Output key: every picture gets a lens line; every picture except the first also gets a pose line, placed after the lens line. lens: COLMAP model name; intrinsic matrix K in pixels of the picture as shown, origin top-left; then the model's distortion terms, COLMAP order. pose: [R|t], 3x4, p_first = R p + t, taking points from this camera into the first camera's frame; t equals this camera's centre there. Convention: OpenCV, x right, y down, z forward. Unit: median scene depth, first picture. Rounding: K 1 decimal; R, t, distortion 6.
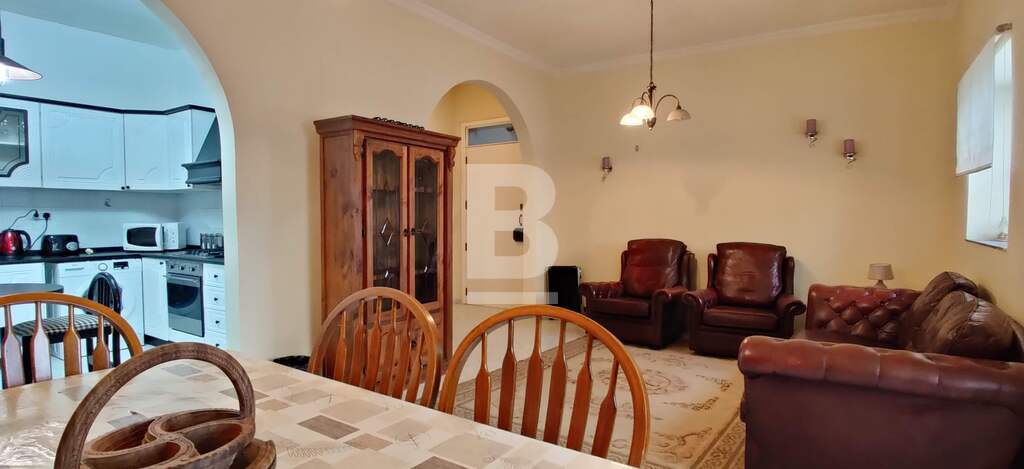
lens RADIAL K [[504.0, 0, 513.6], [0, 504.0, 238.5], [0, 0, 1]] dist [-0.001212, 0.000215]
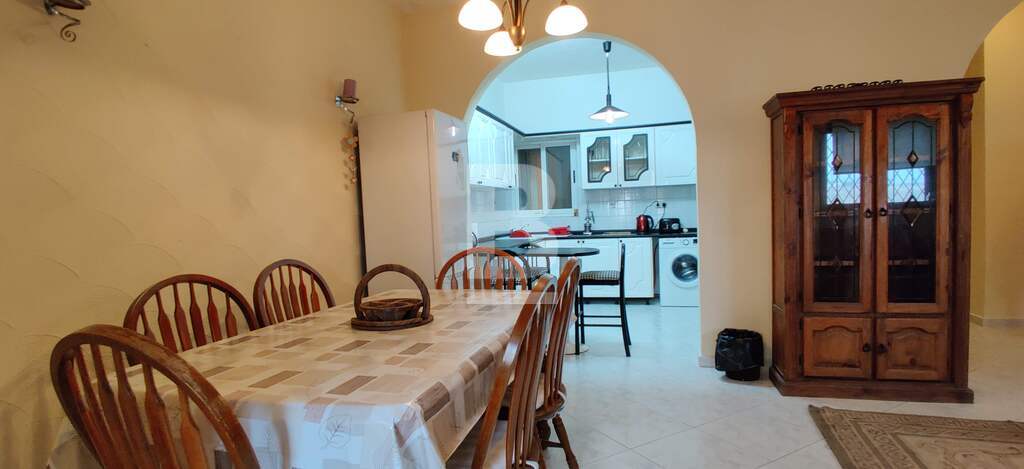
lens RADIAL K [[504.0, 0, 516.5], [0, 504.0, 235.6], [0, 0, 1]] dist [-0.001212, 0.000215]
pose [[0.351063, 0.027283, -0.935954, 0.291228], [-0.001820, 0.999593, 0.028456, 0.002247], [0.936350, -0.008286, 0.350970, 0.122510]]
